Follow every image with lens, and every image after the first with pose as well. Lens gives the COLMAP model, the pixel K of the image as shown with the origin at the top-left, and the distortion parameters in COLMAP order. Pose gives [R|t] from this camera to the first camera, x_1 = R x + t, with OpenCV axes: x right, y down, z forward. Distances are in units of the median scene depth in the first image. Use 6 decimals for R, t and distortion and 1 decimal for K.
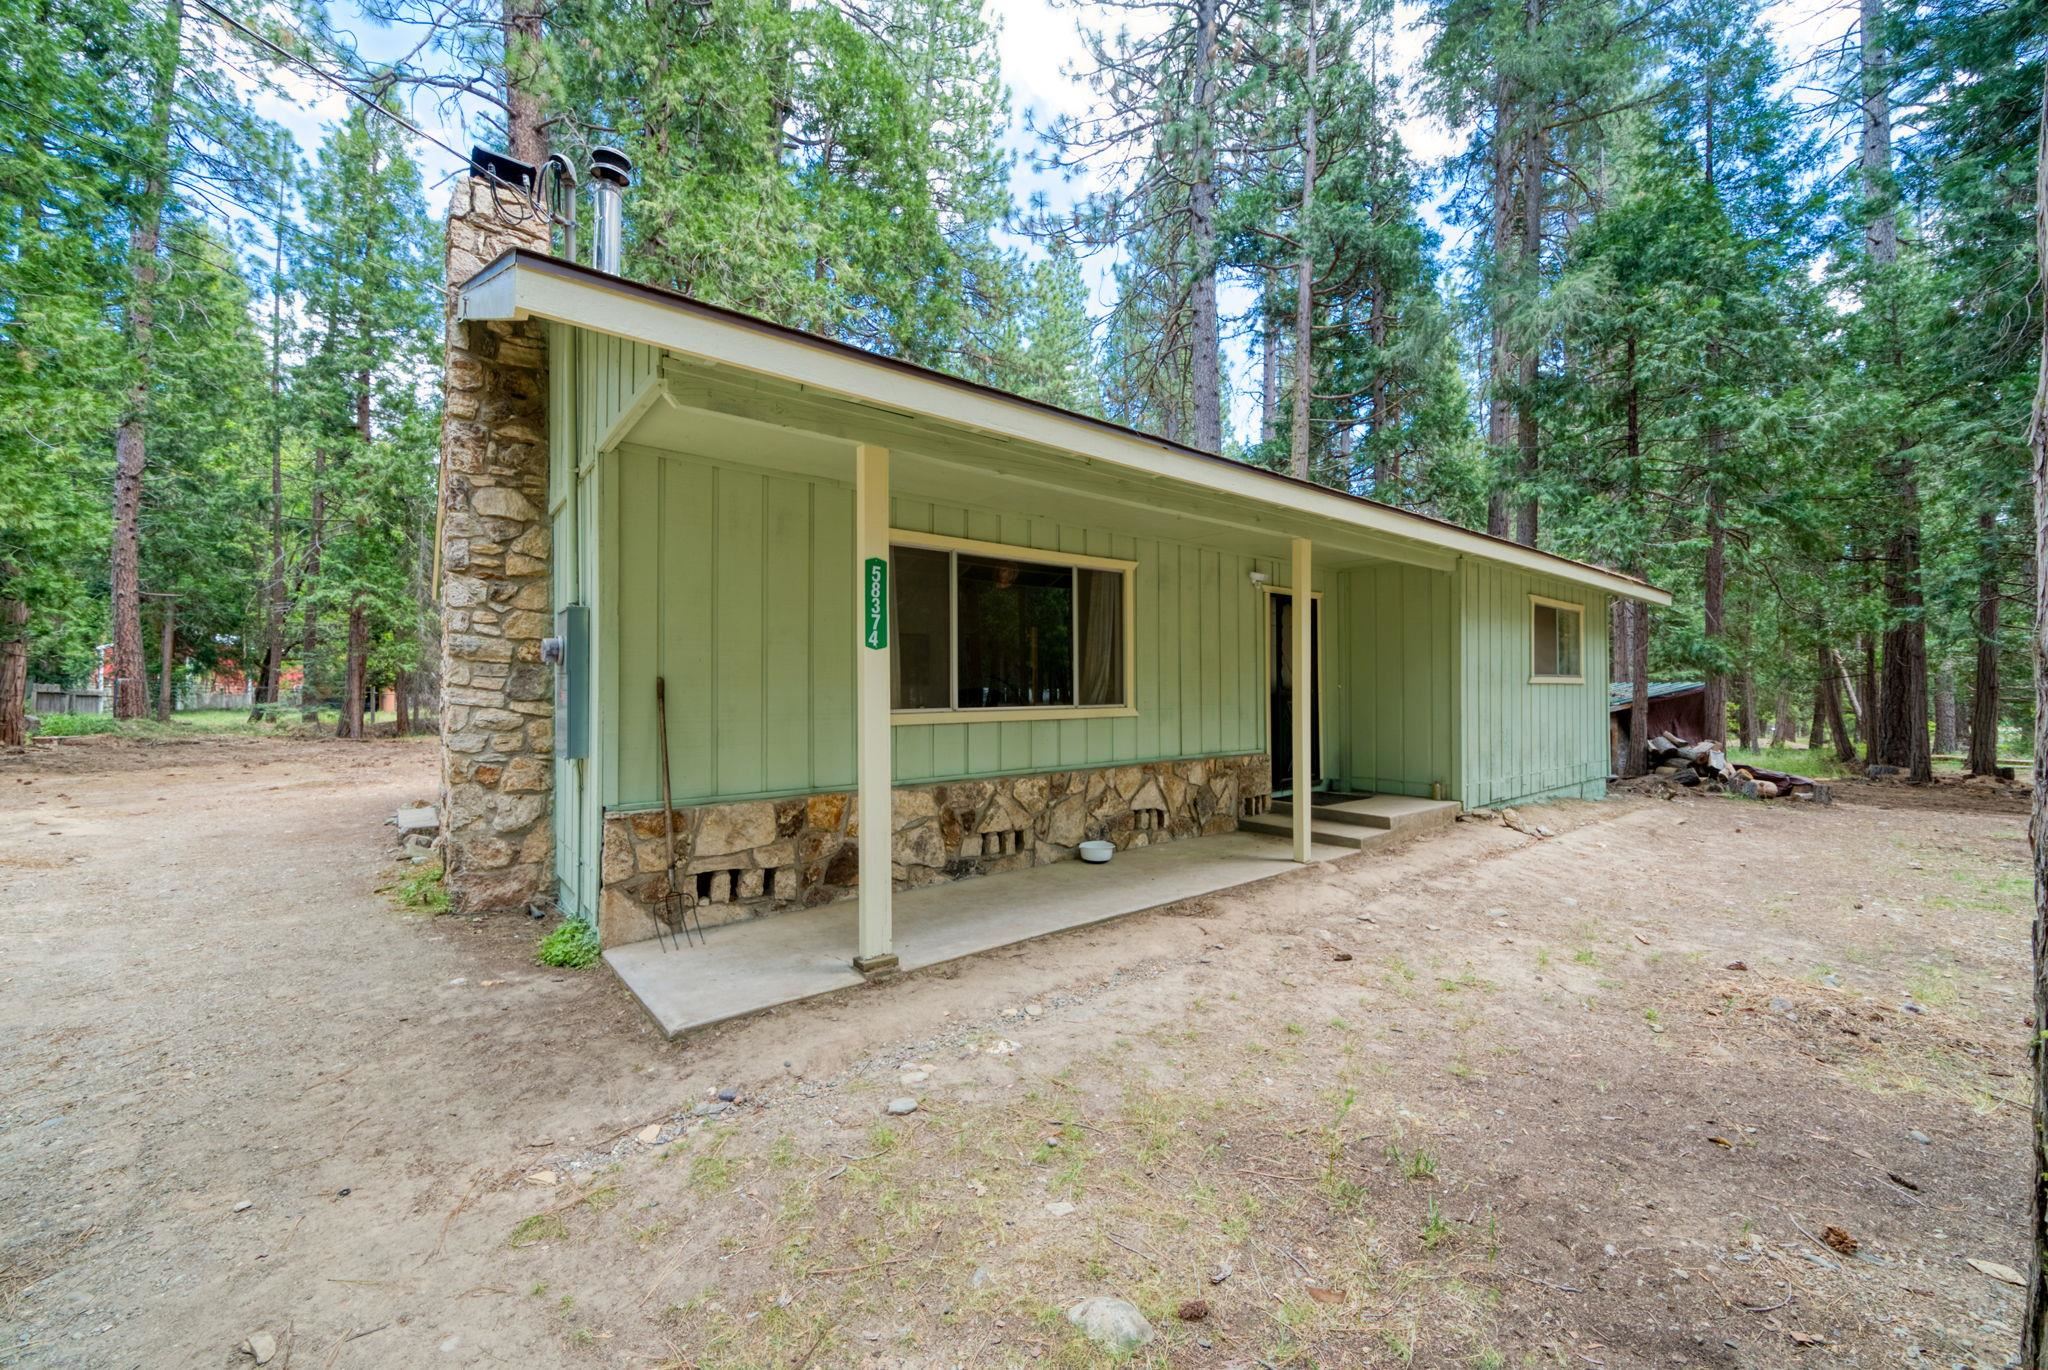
lens RADIAL K [[786.0, 0, 1045.5], [0, 786.0, 687.2], [0, 0, 1]] dist [-0.010027, 0.000149]
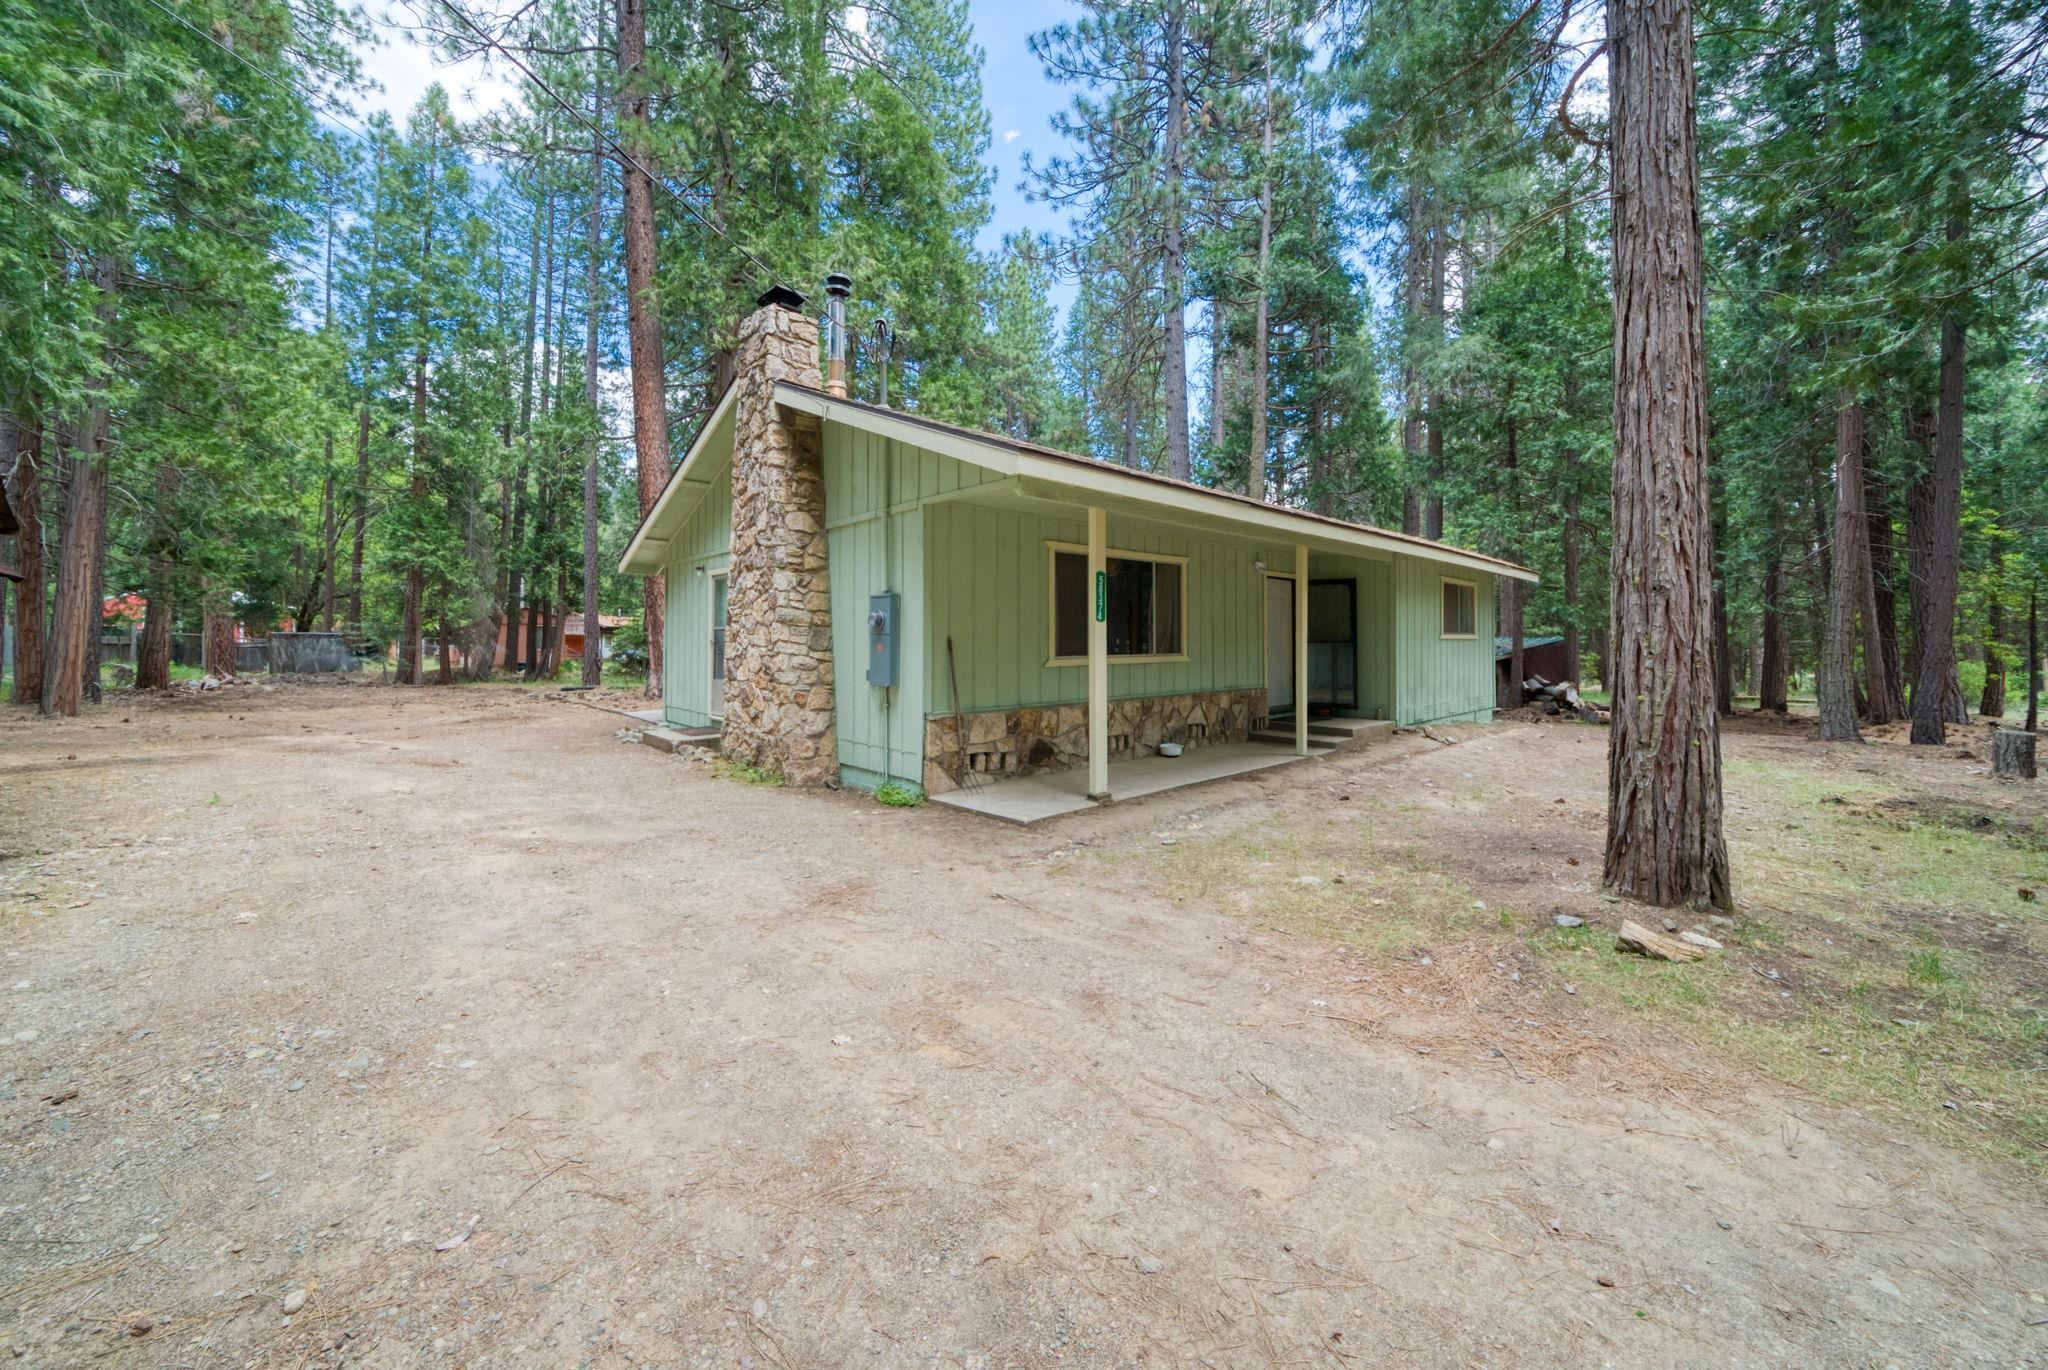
lens RADIAL K [[750.1, 0, 1025.1], [0, 750.1, 638.0], [0, 0, 1]] dist [-0.026907, 0.000028]
pose [[0.998400, 0.001709, 0.056517, -0.276060], [-0.001661, 0.999998, -0.000899, -0.005626], [-0.056518, 0.000804, 0.998401, -0.398868]]
